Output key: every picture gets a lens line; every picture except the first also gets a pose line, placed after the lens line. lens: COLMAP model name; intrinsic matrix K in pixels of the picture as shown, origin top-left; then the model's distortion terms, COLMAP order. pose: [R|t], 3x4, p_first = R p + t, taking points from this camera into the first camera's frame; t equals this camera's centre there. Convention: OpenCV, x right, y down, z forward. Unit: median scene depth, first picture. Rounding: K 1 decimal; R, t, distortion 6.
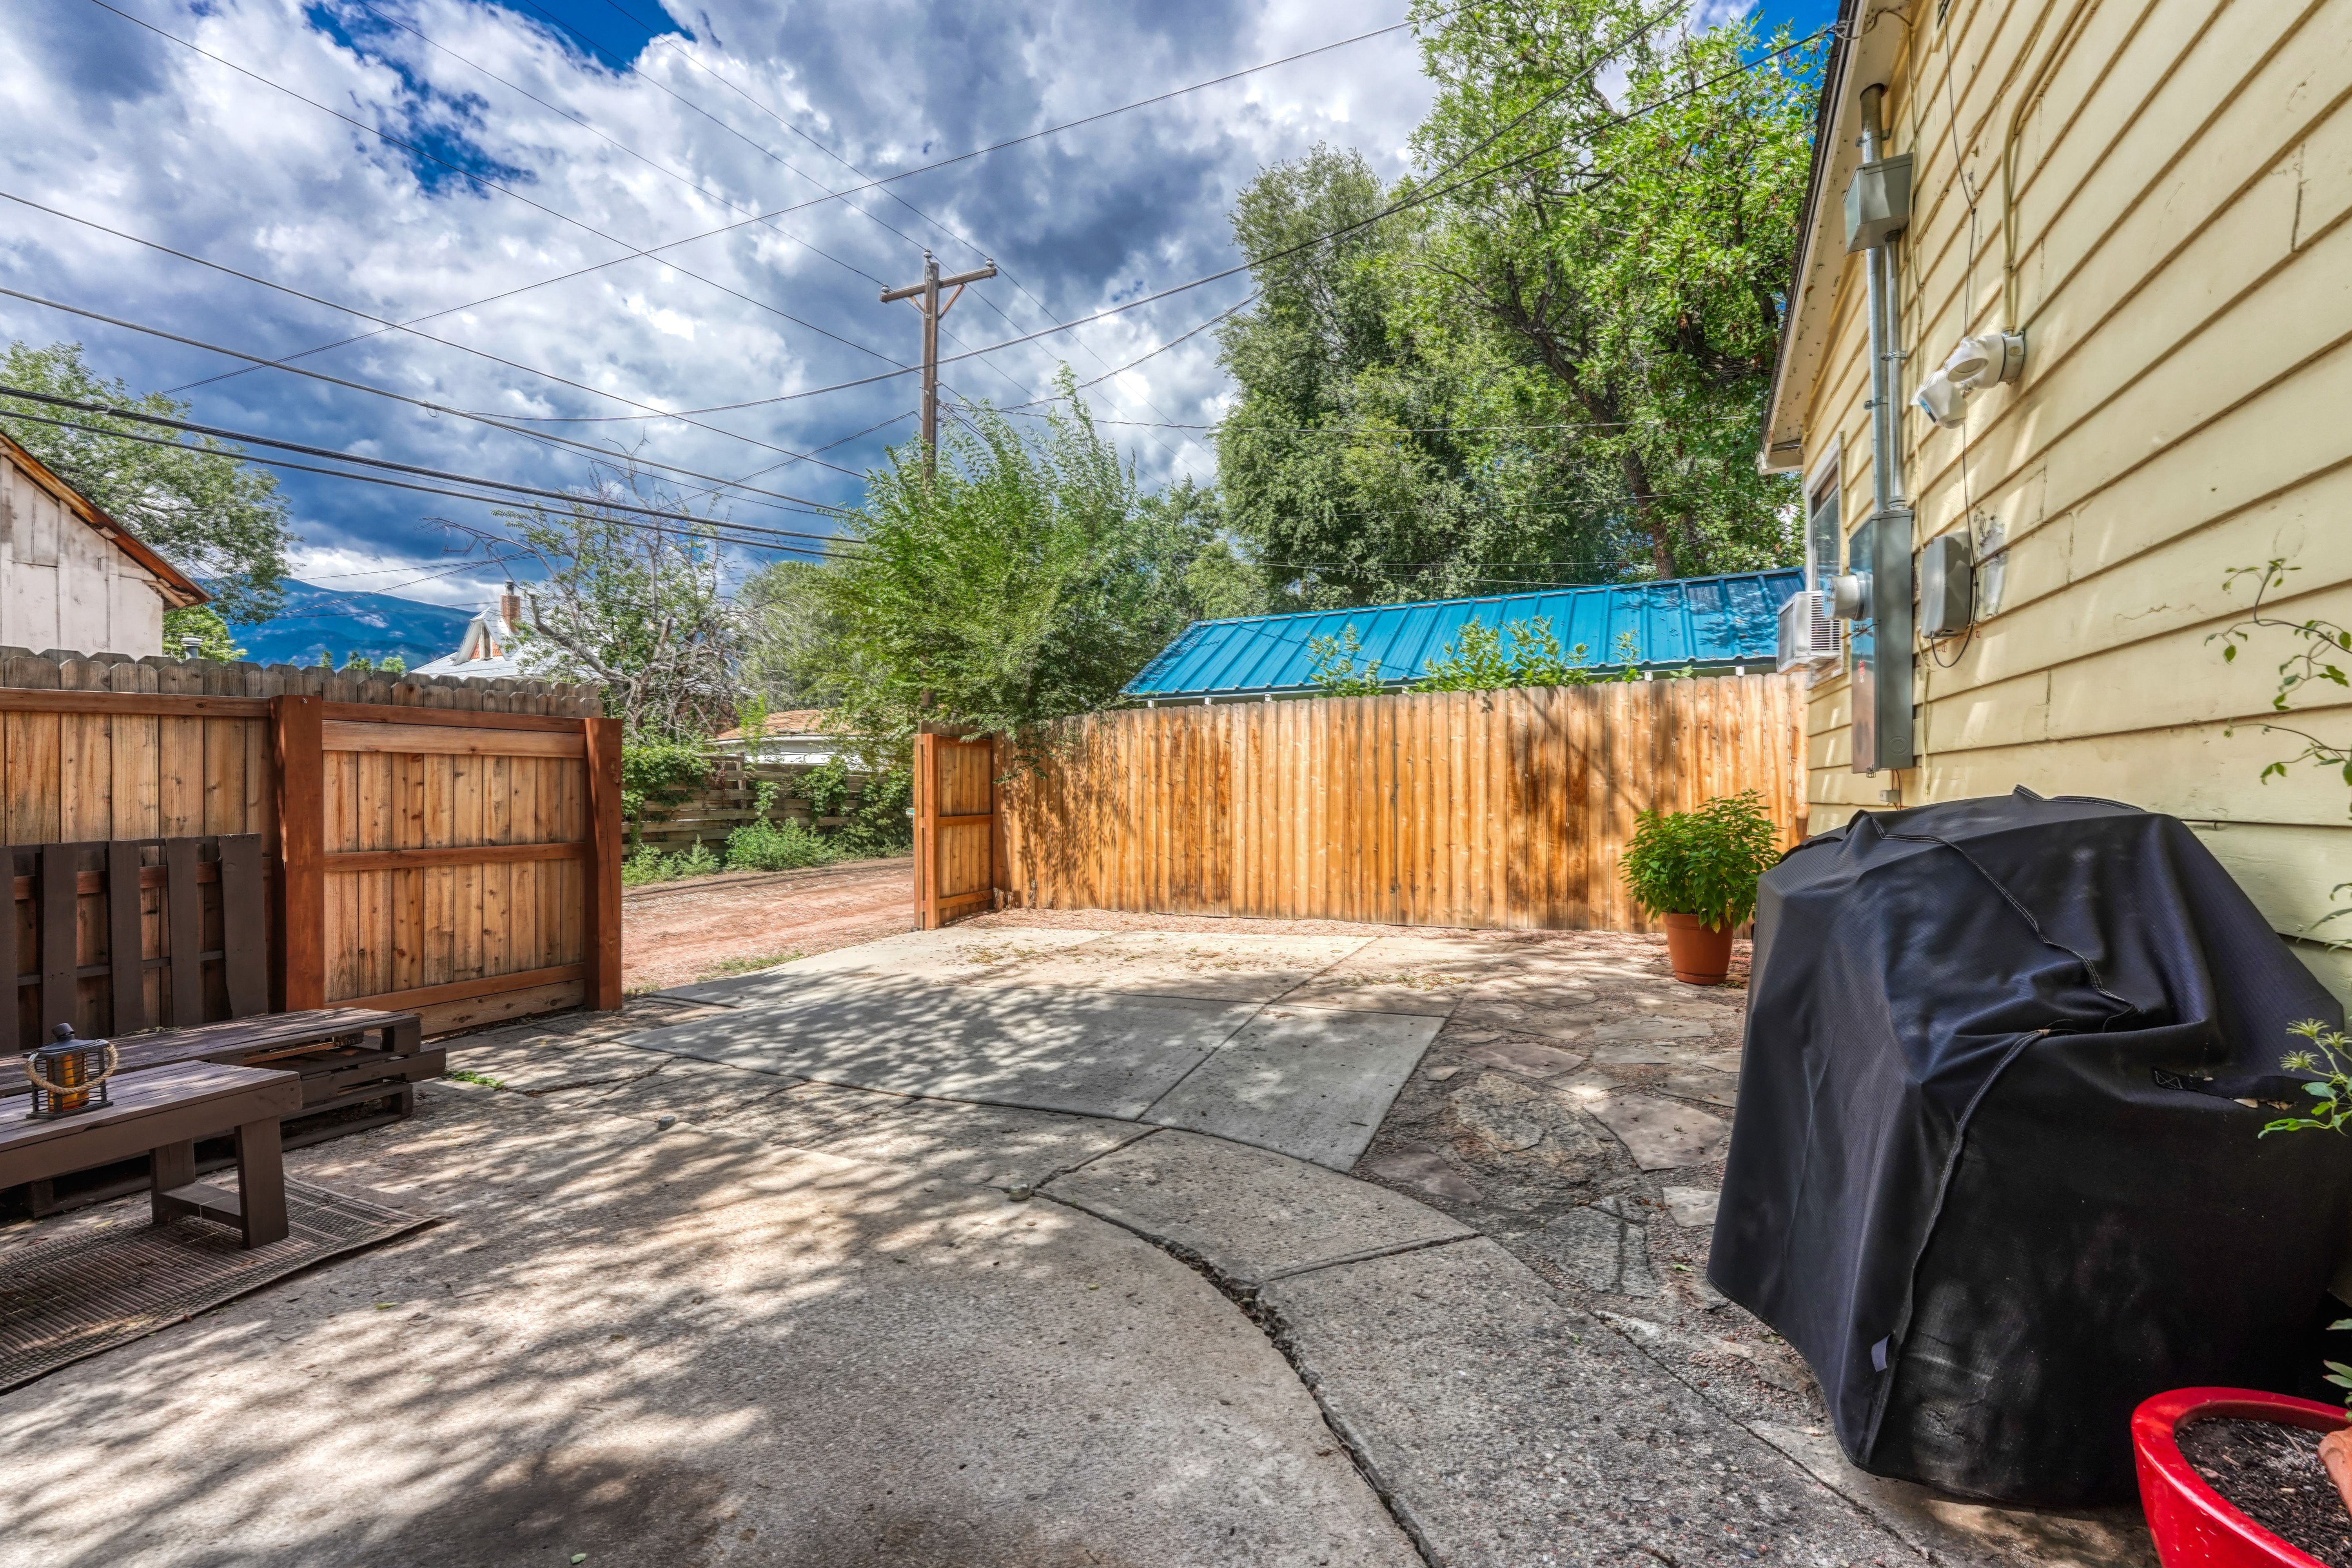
lens RADIAL K [[980.8, 0, 1179.1], [0, 980.8, 784.1], [0, 0, 1]] dist [0.000777, -0.000006]
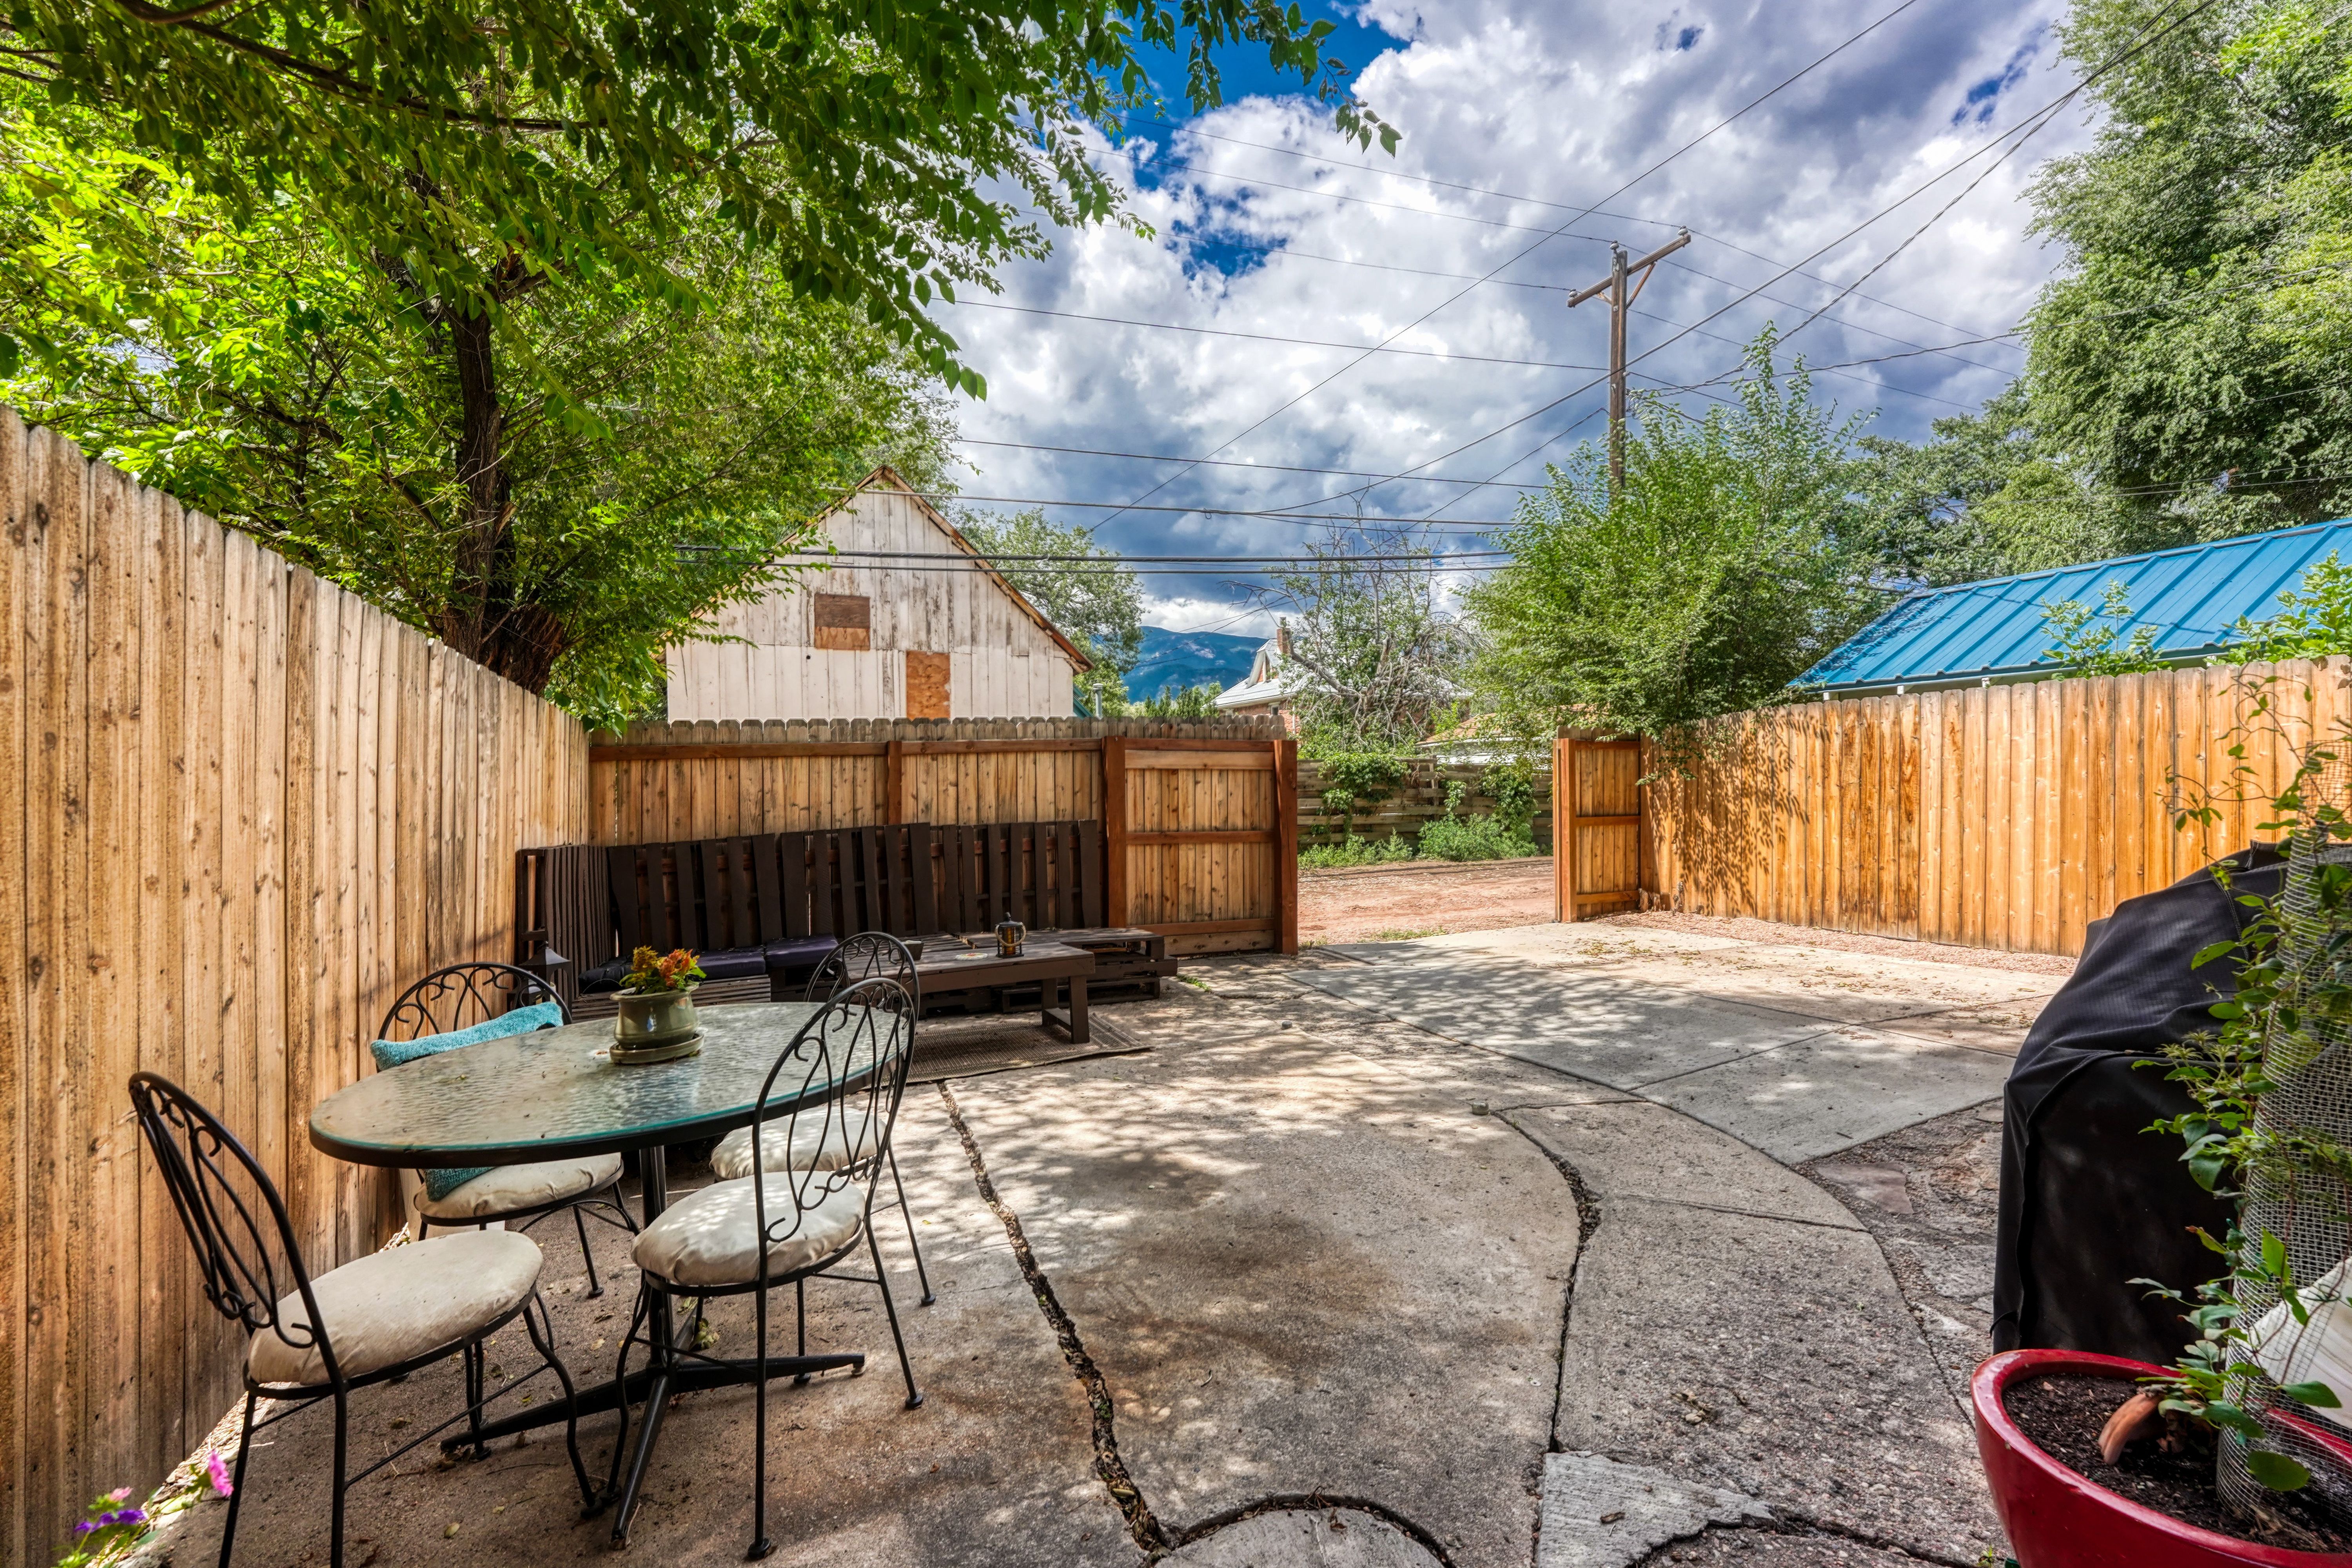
lens RADIAL K [[978.8, 0, 1176.0], [0, 978.8, 784.0], [0, 0, 1]] dist [0.021491, 0.000196]
pose [[0.753269, -0.000670, -0.657713, 0.135216], [0.003872, 0.999987, 0.003416, -0.007859], [0.657702, -0.005119, 0.753261, -0.085190]]
